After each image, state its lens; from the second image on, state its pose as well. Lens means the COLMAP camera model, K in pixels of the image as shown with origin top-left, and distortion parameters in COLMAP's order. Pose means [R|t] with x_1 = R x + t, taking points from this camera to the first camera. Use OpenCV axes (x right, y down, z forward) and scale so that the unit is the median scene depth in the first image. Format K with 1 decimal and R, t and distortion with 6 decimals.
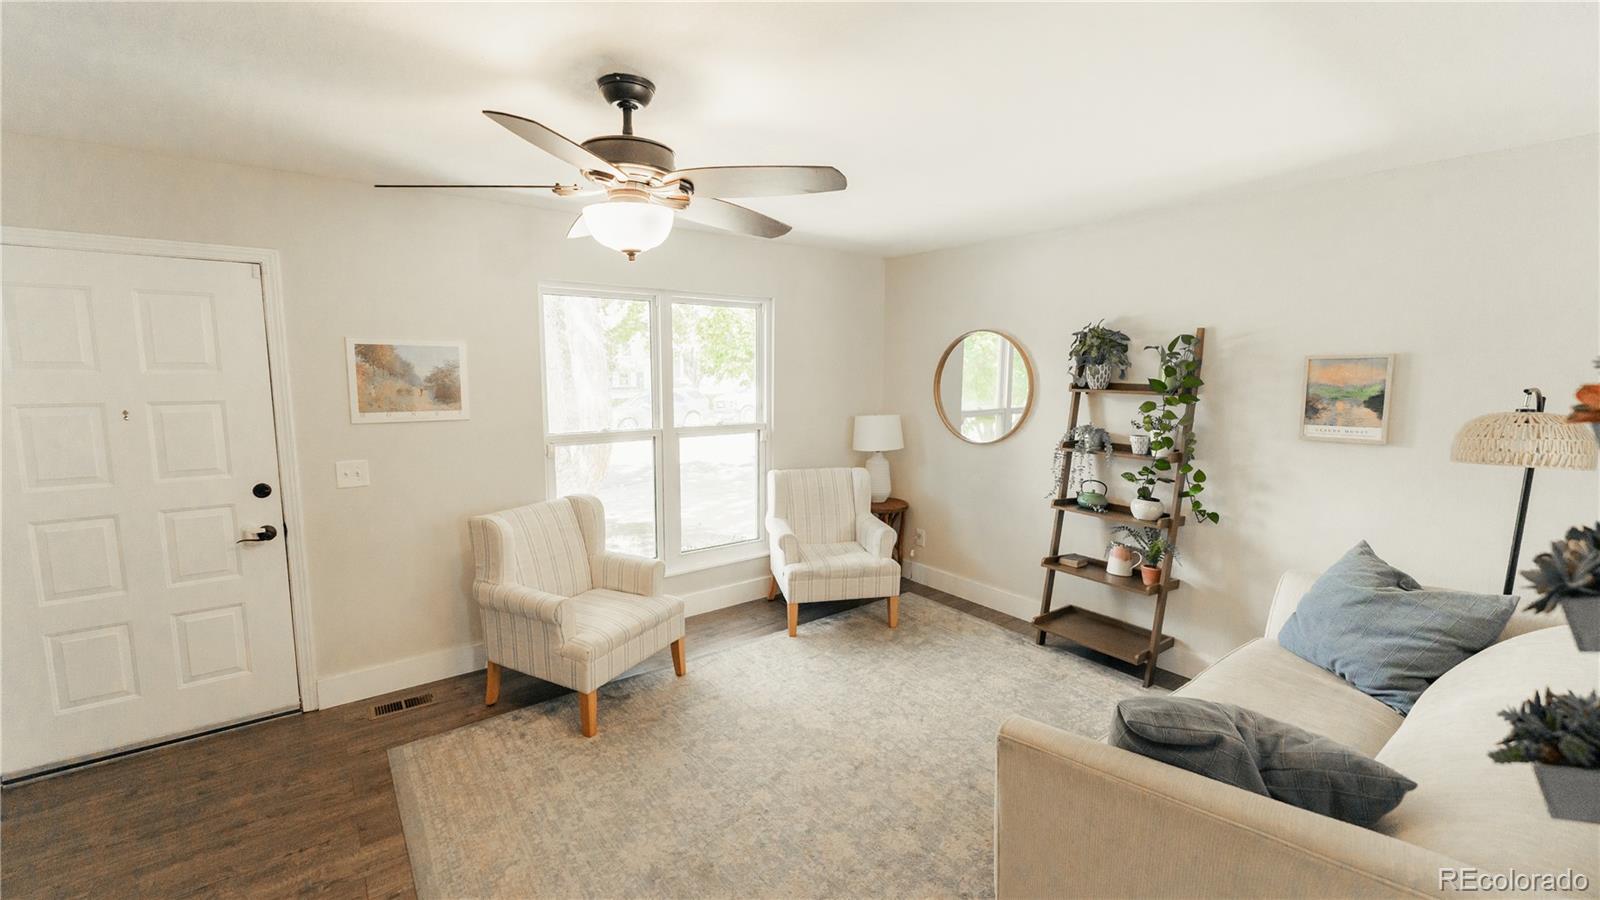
lens RADIAL K [[664.9, 0, 786.7], [0, 664.9, 448.1], [0, 0, 1]] dist [0.003002, 0.000141]
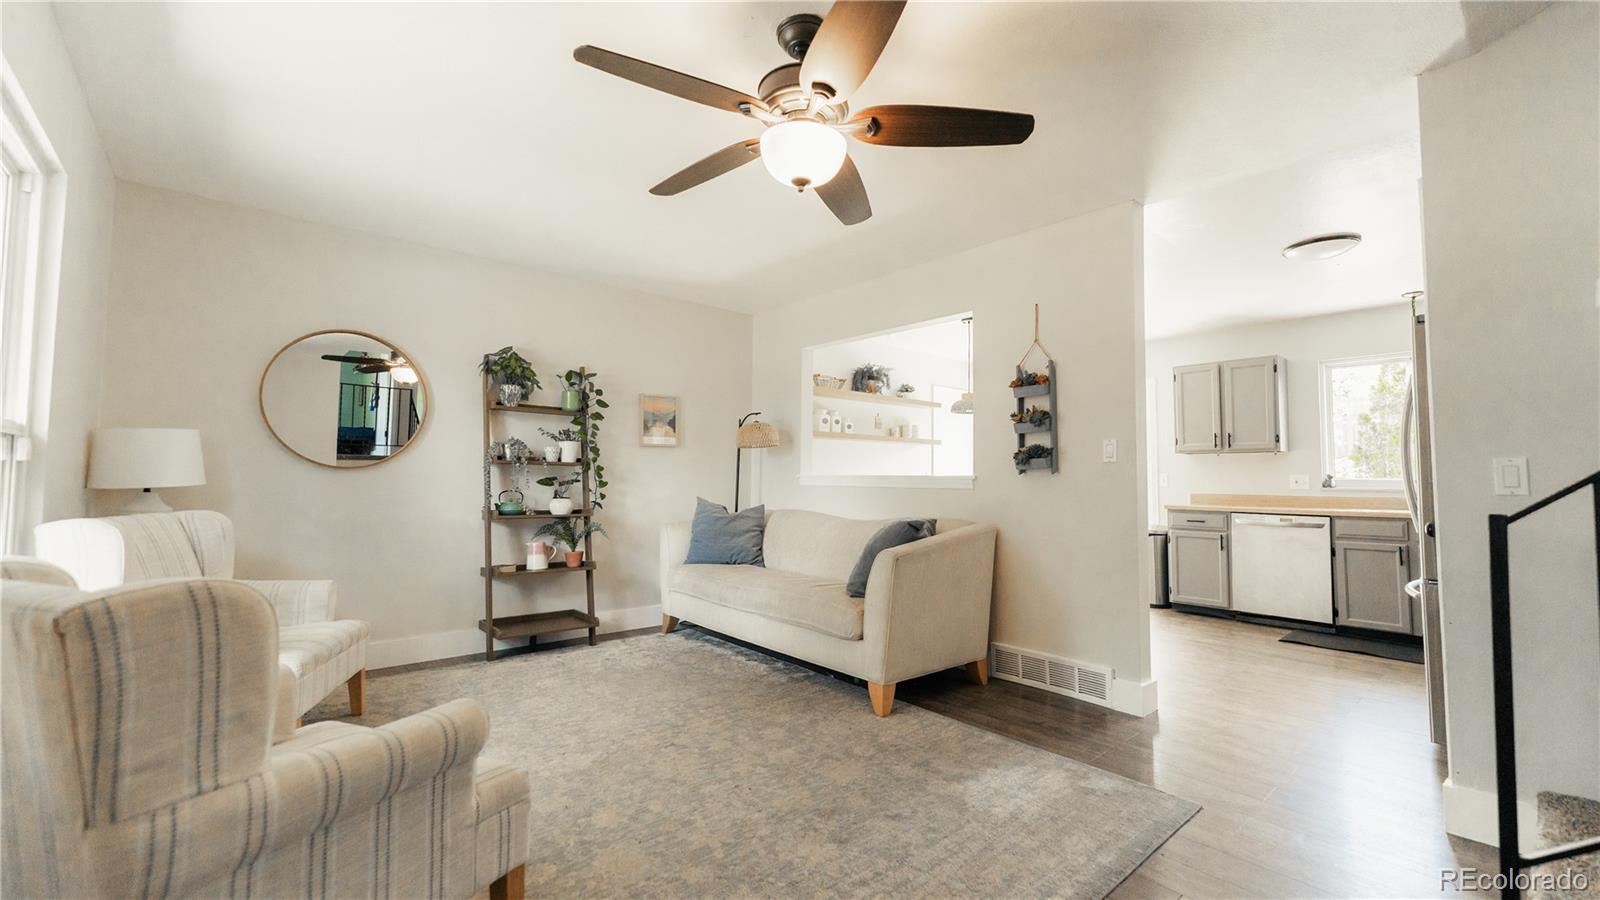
lens RADIAL K [[658.9, 0, 792.4], [0, 658.9, 447.2], [0, 0, 1]] dist [0.008898, 0.000259]
pose [[-0.072889, 0.046386, 0.996261, -0.787861], [0.121750, 0.991861, -0.037273, 0.089721], [-0.989881, 0.118578, -0.077944, 0.744308]]
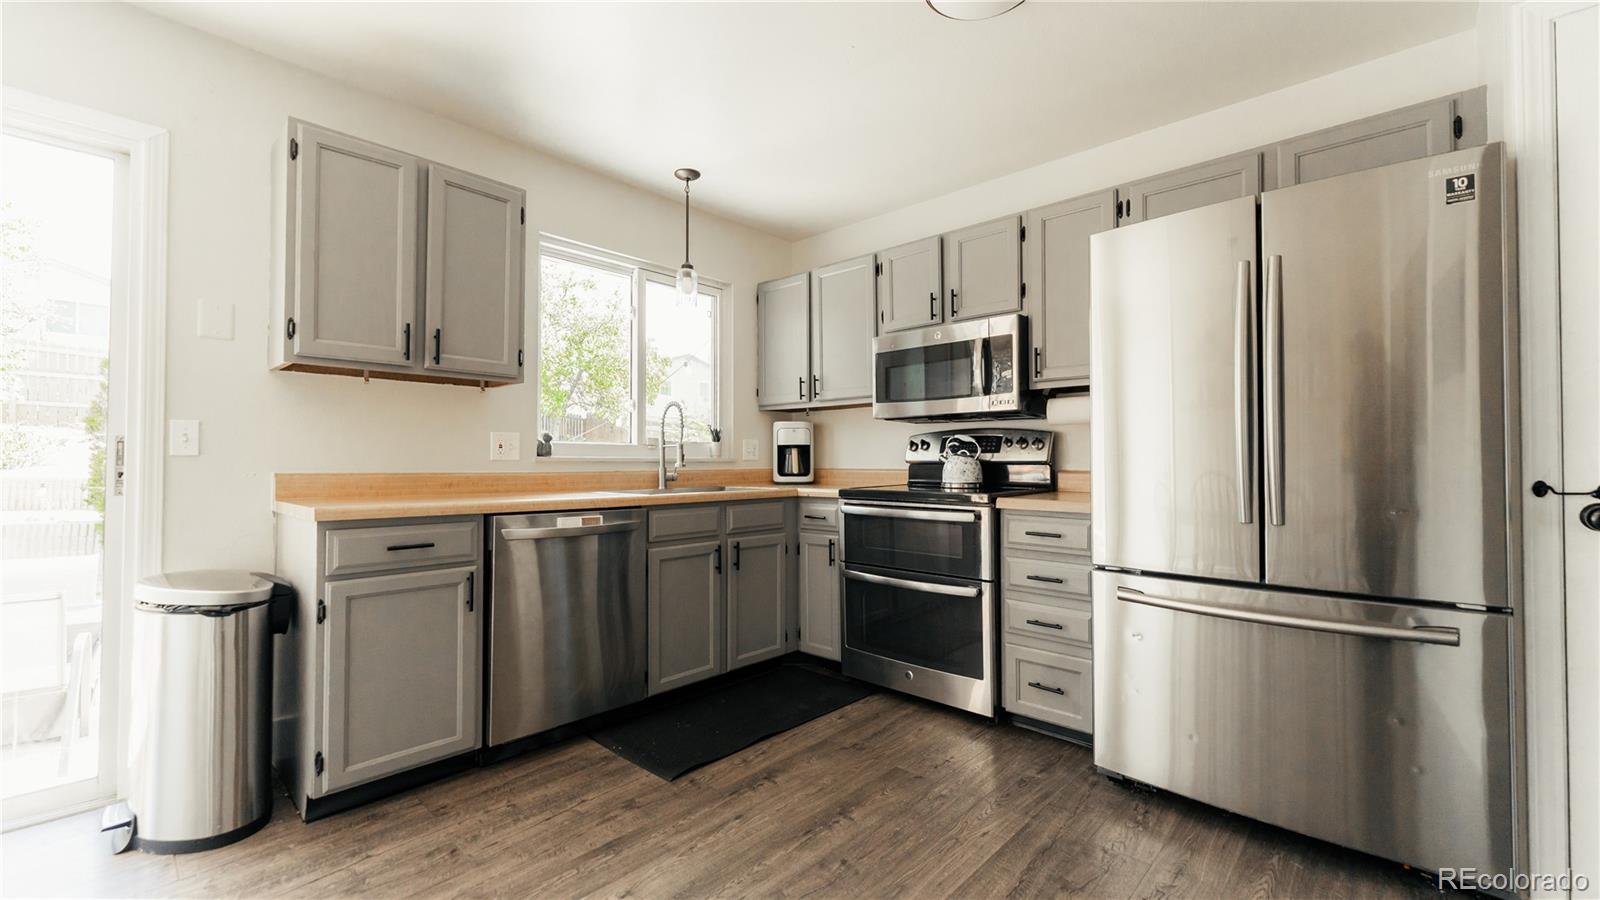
lens RADIAL K [[651.6, 0, 789.2], [0, 651.6, 449.1], [0, 0, 1]] dist [0.002730, 0.000158]
pose [[-0.985351, -0.006755, -0.170403, 0.620043], [-0.025431, 0.993863, 0.107655, 0.174008], [0.168630, 0.110411, -0.979476, 0.256399]]
